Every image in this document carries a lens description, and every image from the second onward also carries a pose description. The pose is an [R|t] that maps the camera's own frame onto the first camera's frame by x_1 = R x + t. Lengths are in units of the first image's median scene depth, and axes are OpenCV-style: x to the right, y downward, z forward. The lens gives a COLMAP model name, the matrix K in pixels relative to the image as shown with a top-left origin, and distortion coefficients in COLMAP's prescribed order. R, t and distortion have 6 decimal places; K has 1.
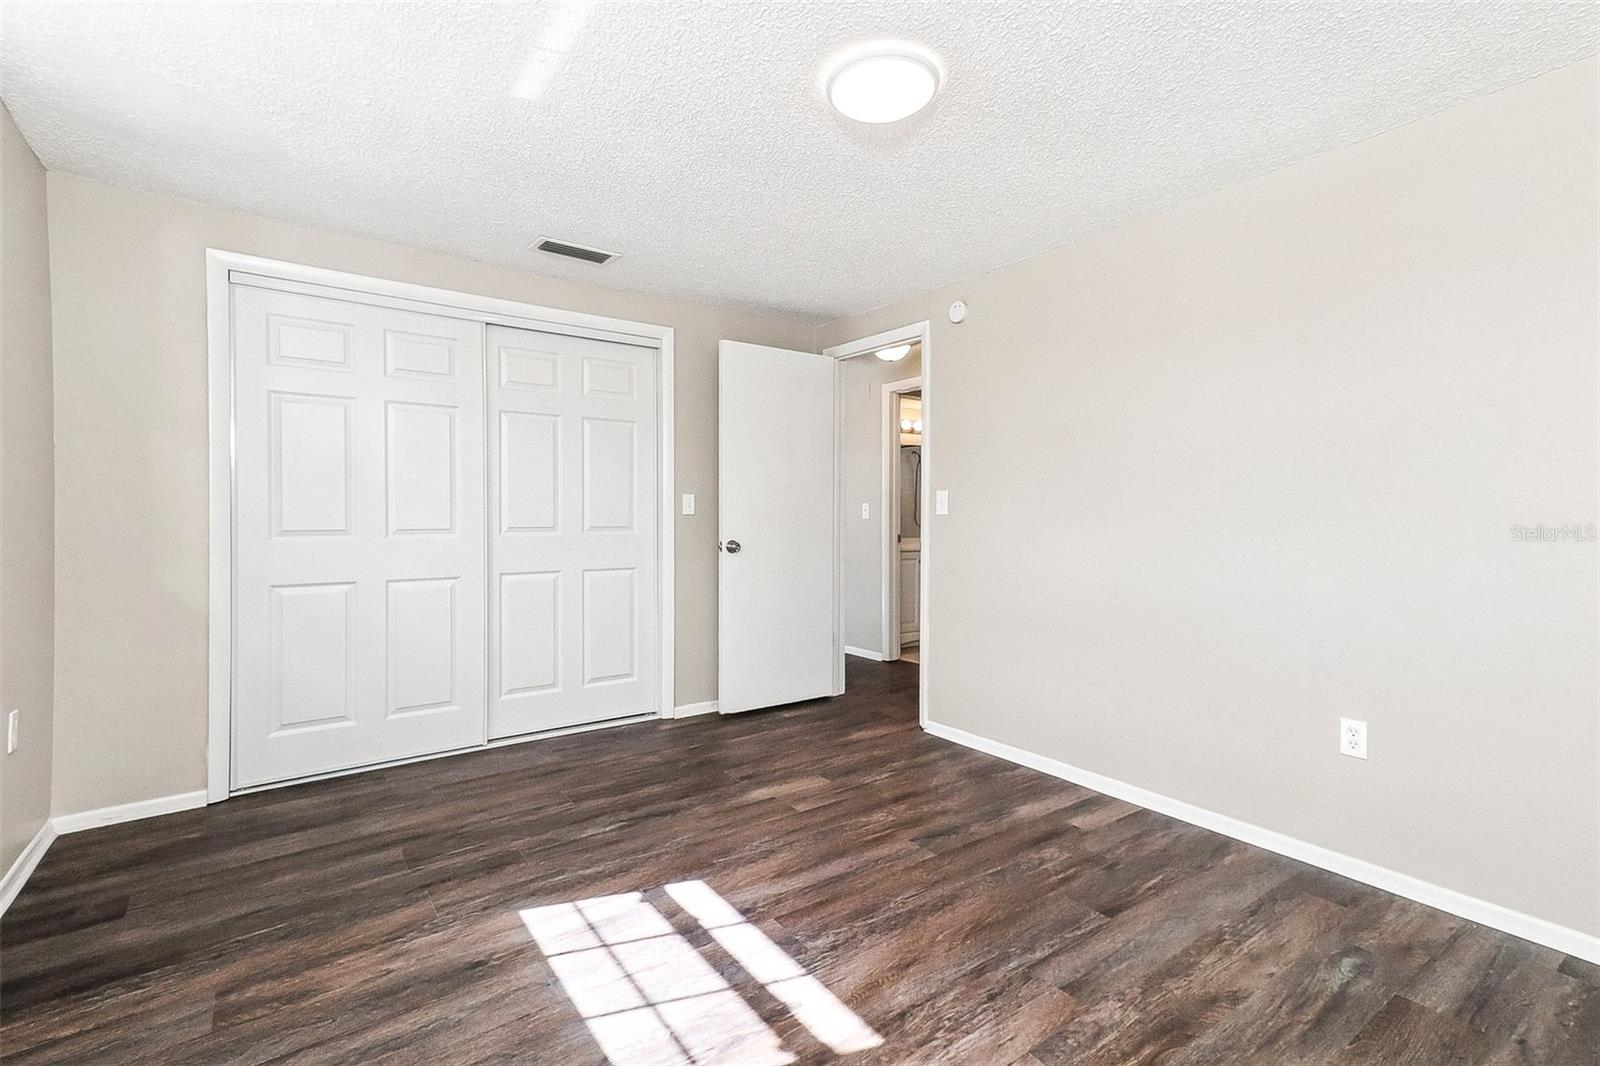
lens RADIAL K [[736.9, 0, 814.1], [0, 736.9, 519.6], [0, 0, 1]] dist [0.002260, 0.025448]
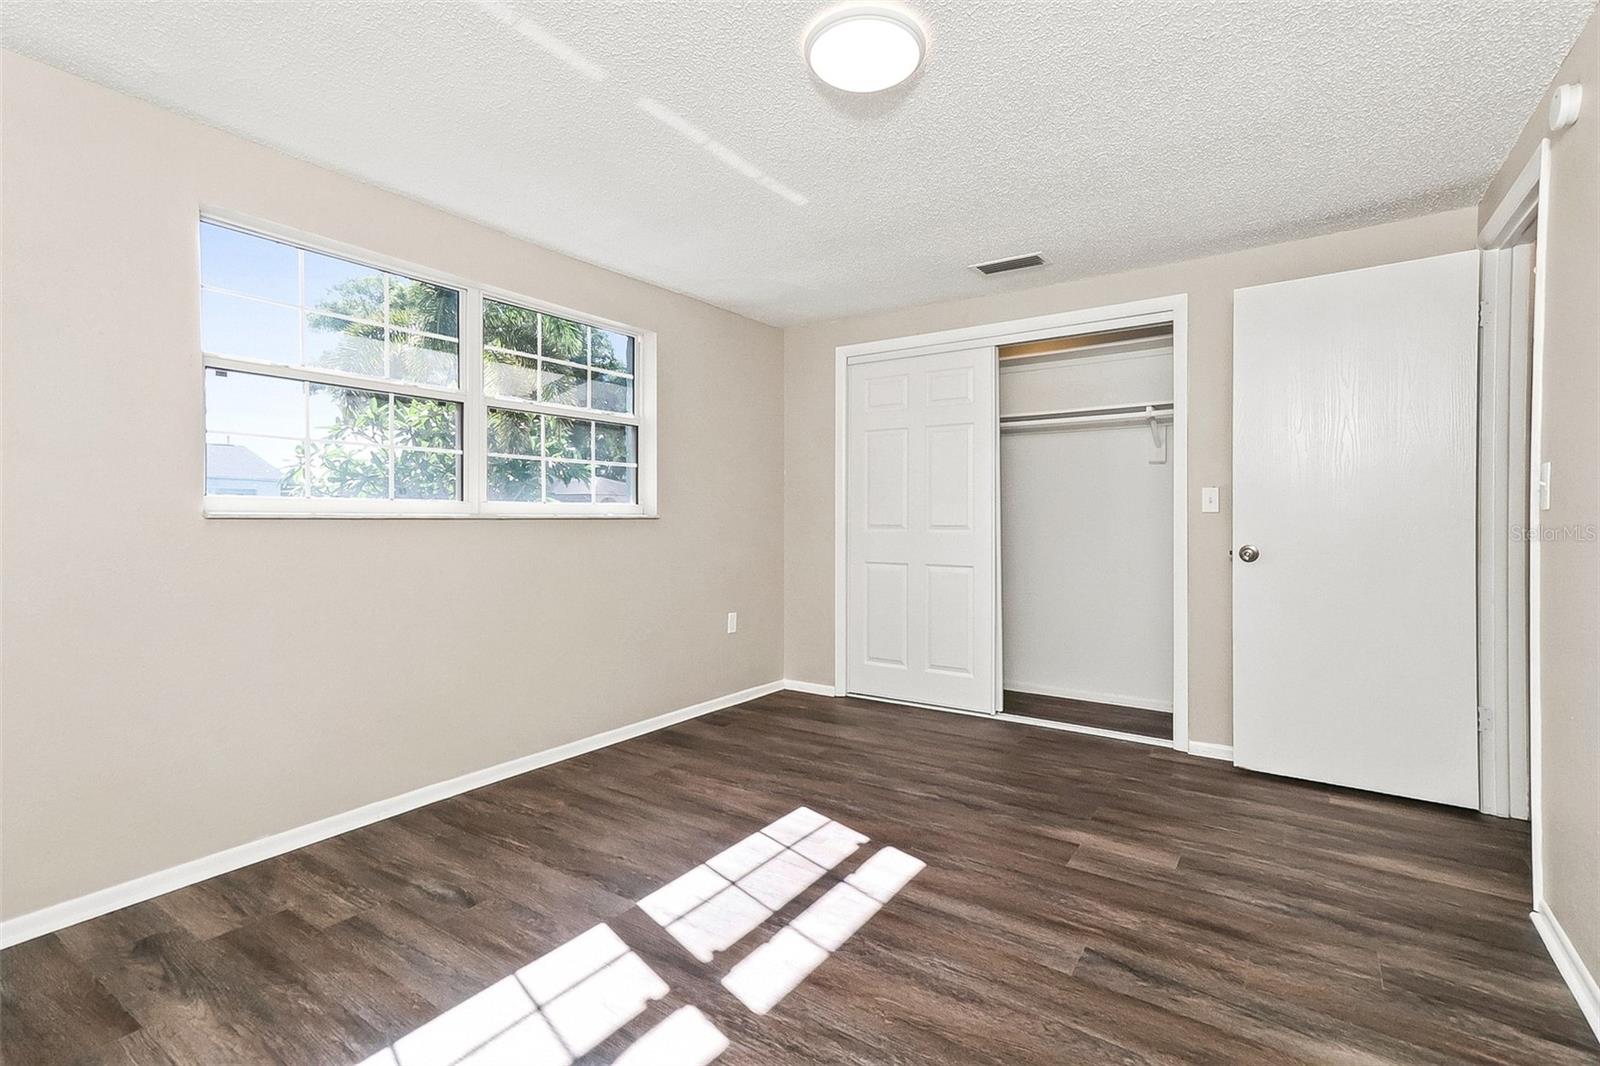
lens RADIAL K [[736.9, 0, 814.1], [0, 736.9, 519.6], [0, 0, 1]] dist [0.002260, 0.025448]
pose [[0.334207, 0.002566, -0.942496, 0.672436], [-0.003473, 0.999993, 0.001492, 0.001784], [0.942493, 0.002775, 0.334214, 0.444223]]
